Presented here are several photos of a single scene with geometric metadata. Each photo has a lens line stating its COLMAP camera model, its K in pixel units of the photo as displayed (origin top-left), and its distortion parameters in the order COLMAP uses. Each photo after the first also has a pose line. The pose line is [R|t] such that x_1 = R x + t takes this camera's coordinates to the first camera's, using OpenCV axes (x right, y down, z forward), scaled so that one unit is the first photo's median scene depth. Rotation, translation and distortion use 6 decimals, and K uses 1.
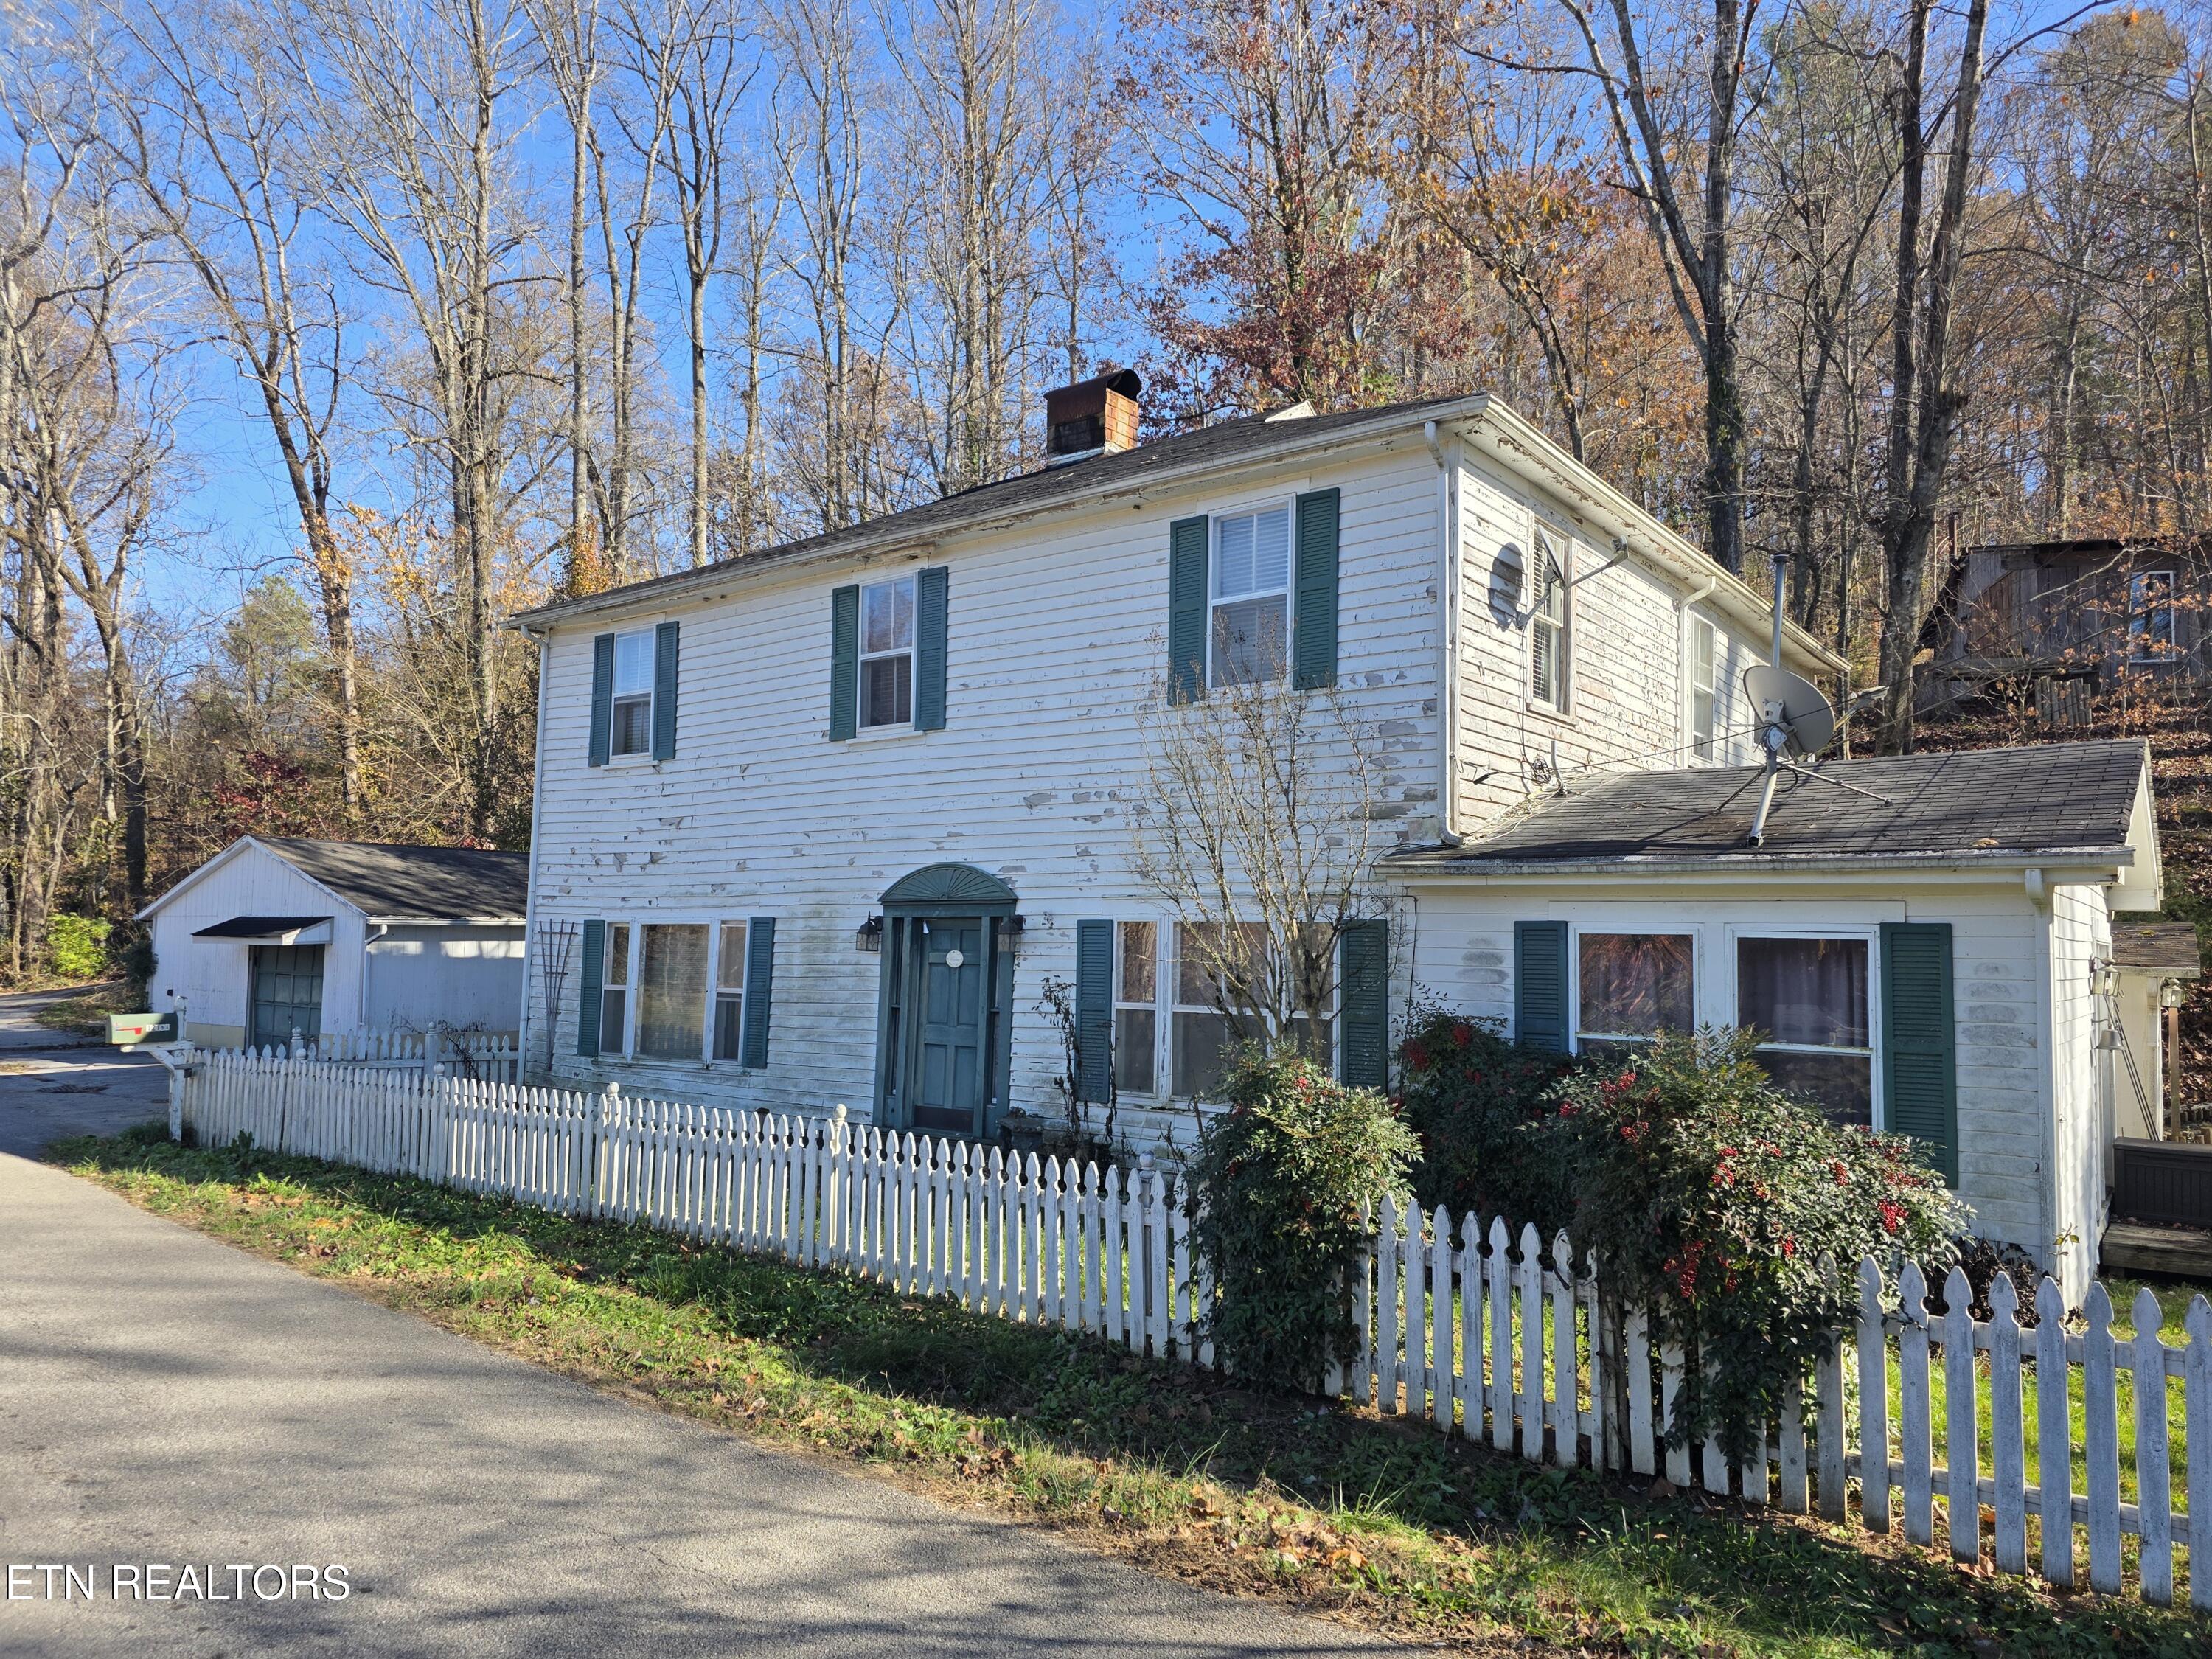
lens RADIAL K [[1473.4, 0, 1104.3], [0, 1473.4, 835.3], [0, 0, 1]] dist [0.052400, -0.018348]
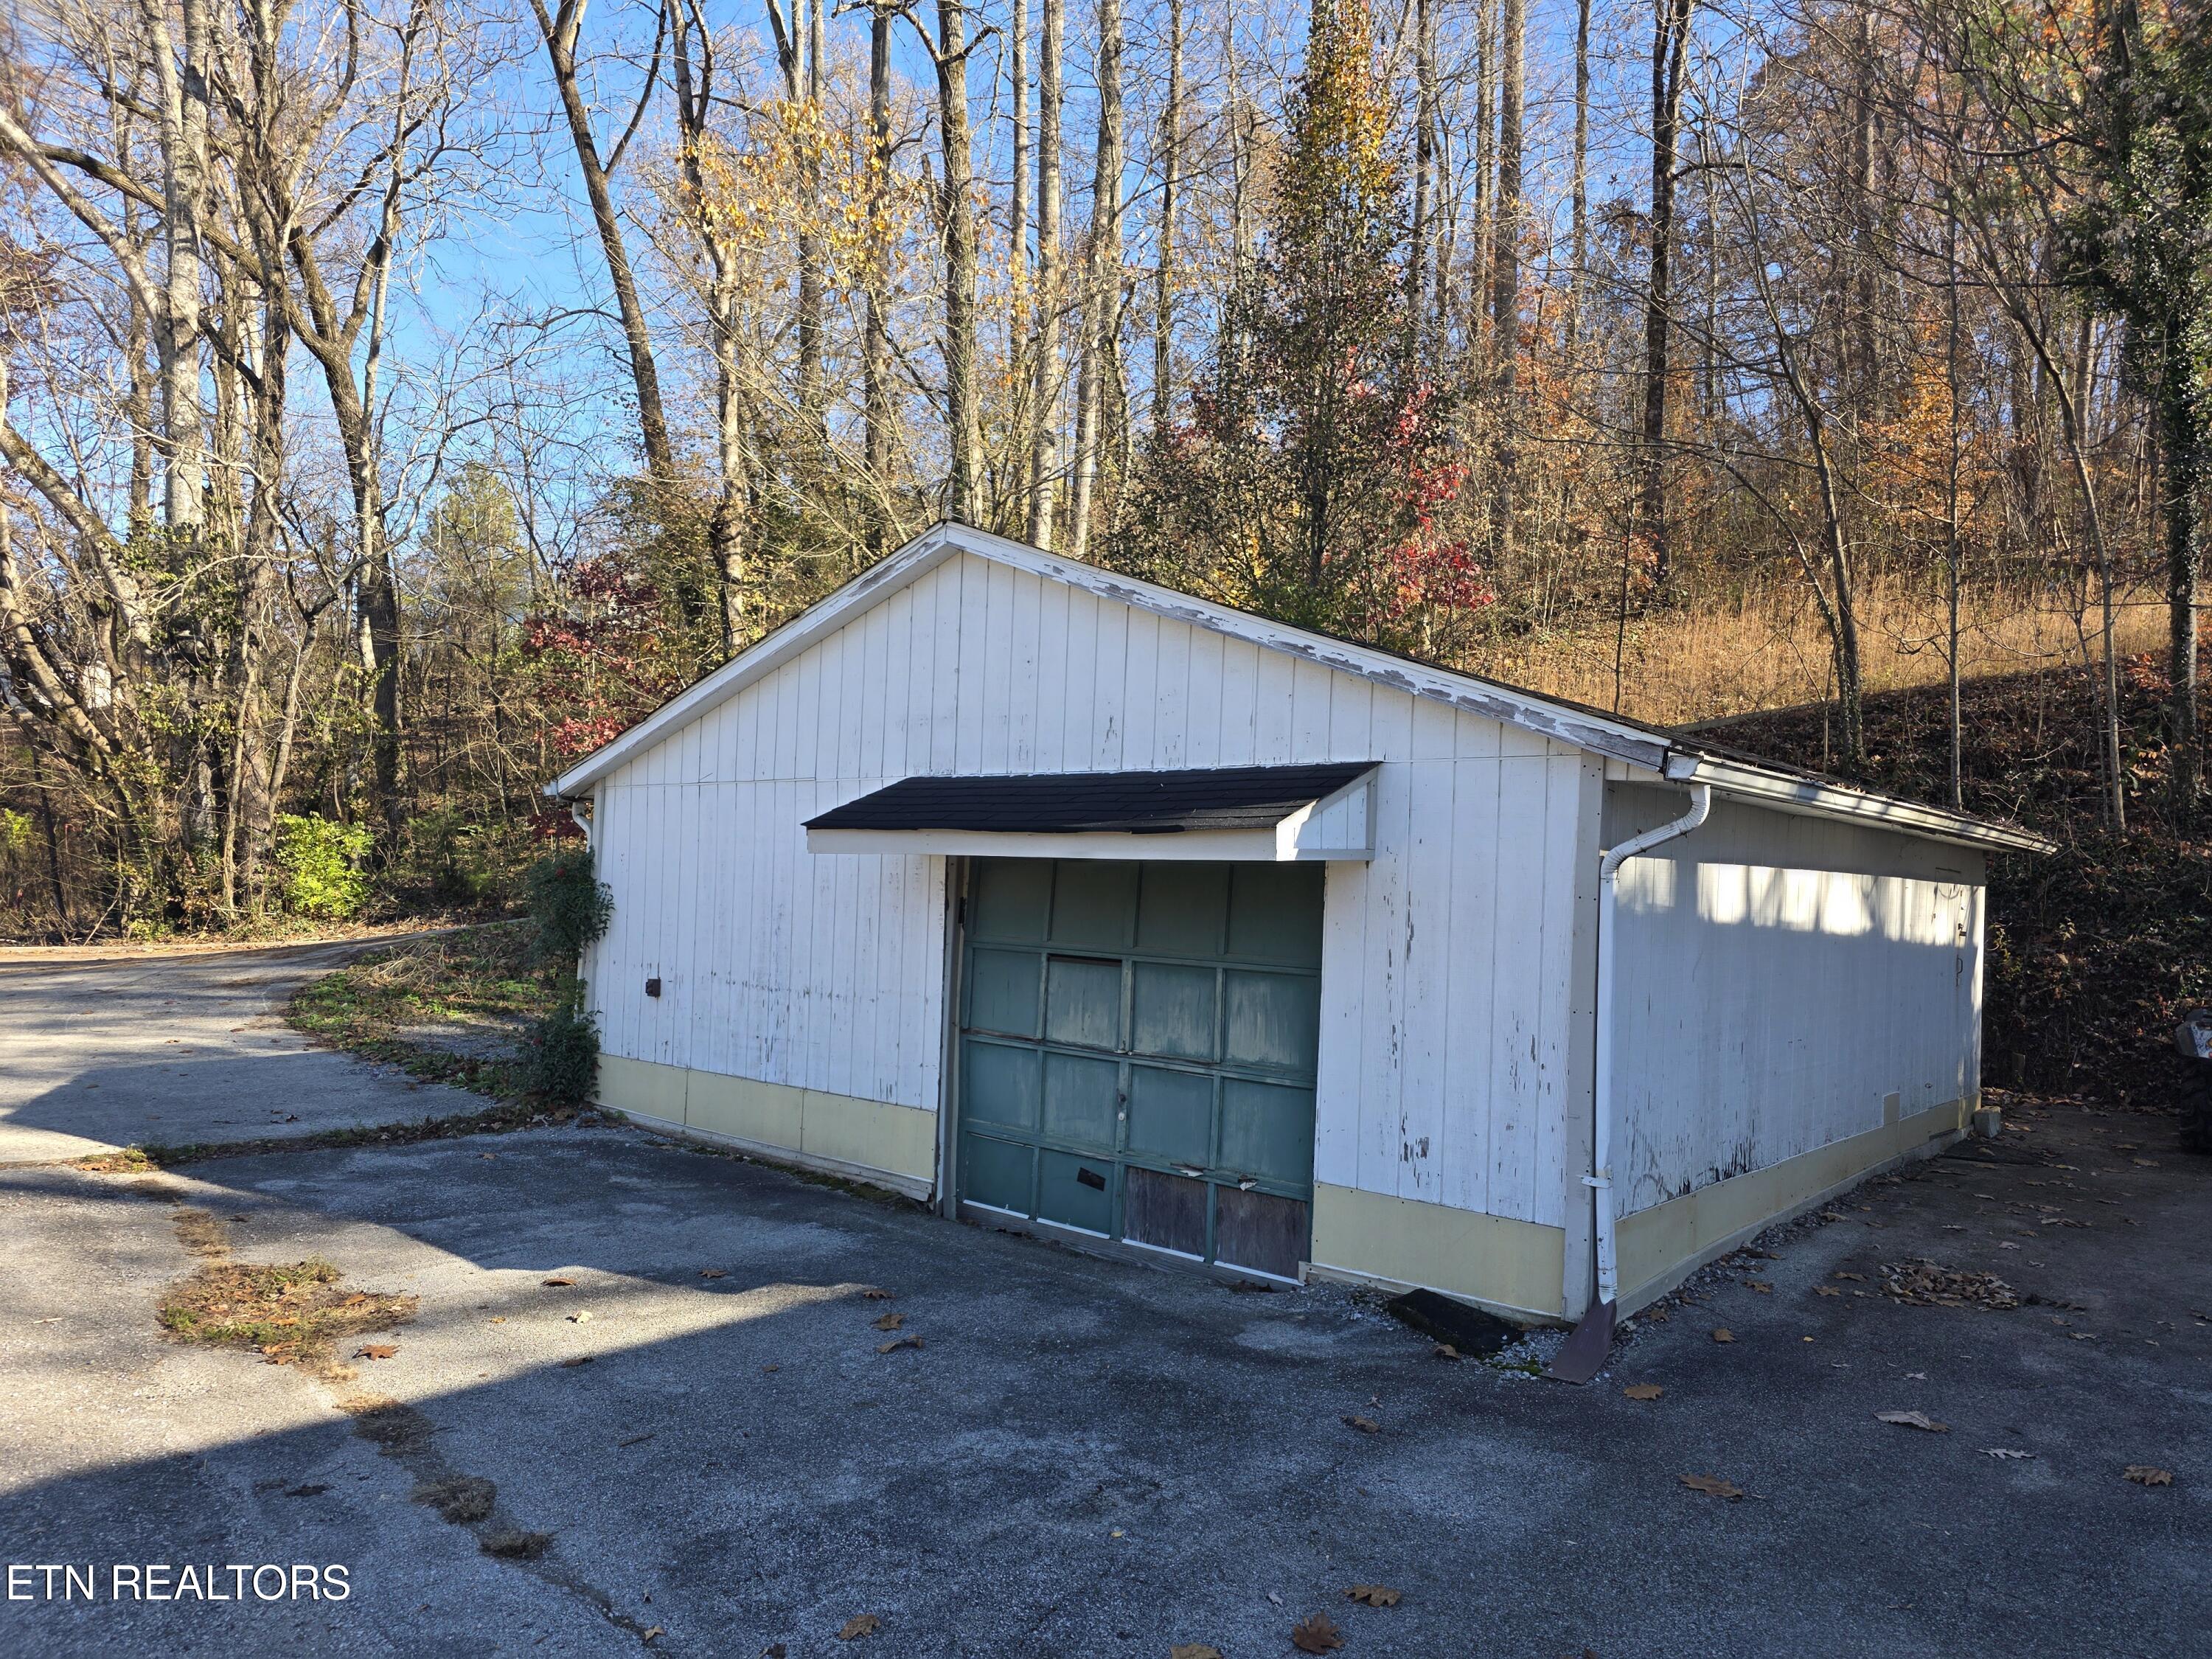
lens RADIAL K [[1473.4, 0, 1108.2], [0, 1473.4, 831.8], [0, 0, 1]] dist [0.052400, -0.018348]
pose [[0.996455, 0.017408, -0.082307, -0.317086], [-0.014706, 0.999336, 0.033321, 0.034476], [0.082832, -0.031993, 0.996050, 0.425753]]
